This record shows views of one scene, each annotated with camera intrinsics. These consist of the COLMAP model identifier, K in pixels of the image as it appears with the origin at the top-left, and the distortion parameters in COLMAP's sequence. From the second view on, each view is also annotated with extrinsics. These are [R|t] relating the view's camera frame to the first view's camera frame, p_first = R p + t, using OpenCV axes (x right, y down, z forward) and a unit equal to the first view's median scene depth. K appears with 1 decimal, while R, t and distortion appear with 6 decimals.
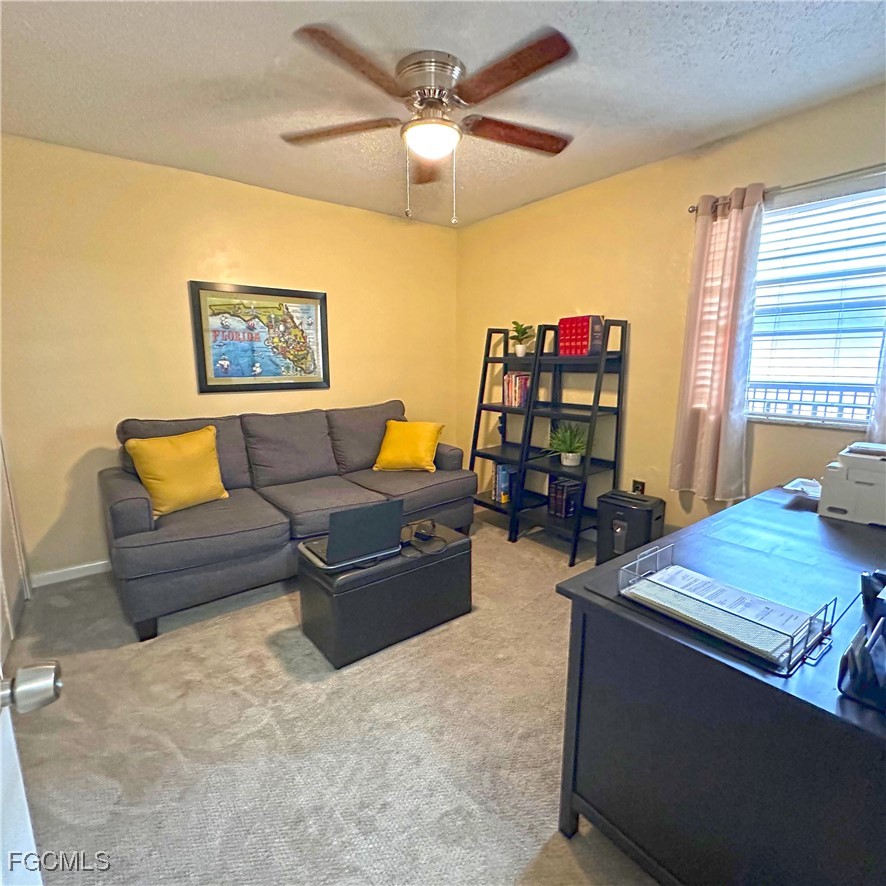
lens RADIAL K [[481.6, 0, 445.2], [0, 481.6, 444.0], [0, 0, 1]] dist [-0.001728, 0.000735]
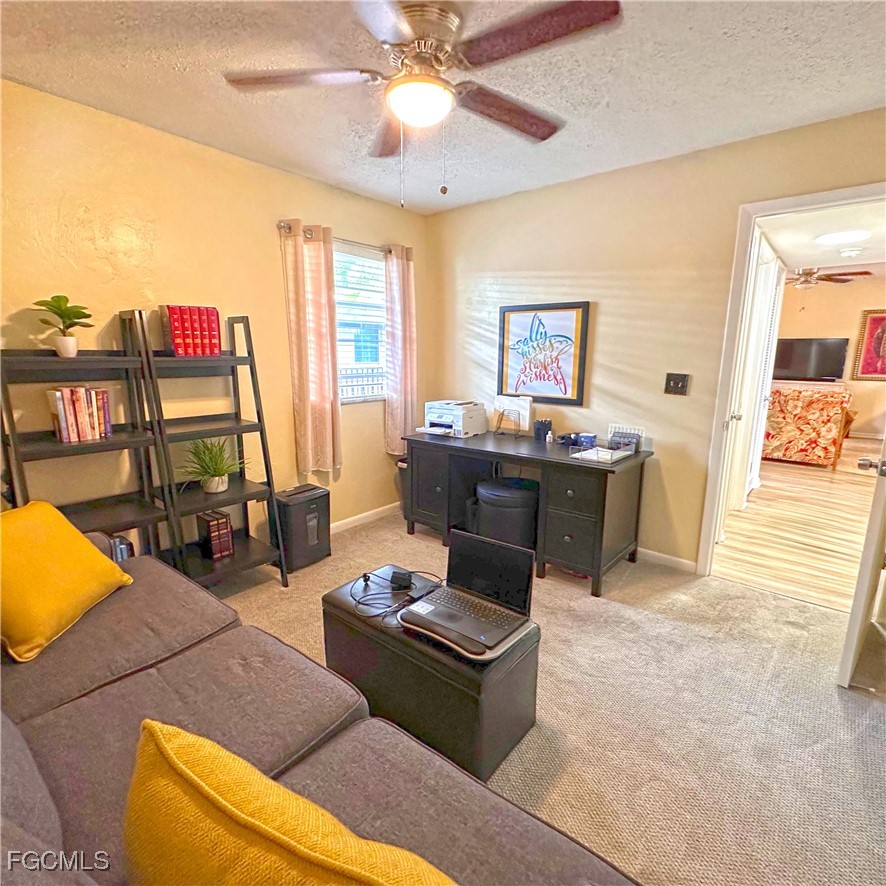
lens RADIAL K [[481.6, 0, 446.9], [0, 481.6, 448.3], [0, 0, 1]] dist [-0.001728, 0.000735]
pose [[-0.210356, -0.191142, 0.958757, -0.591423], [0.153098, 0.962160, 0.225411, -0.152351], [-0.965563, 0.194200, -0.173133, 0.763866]]
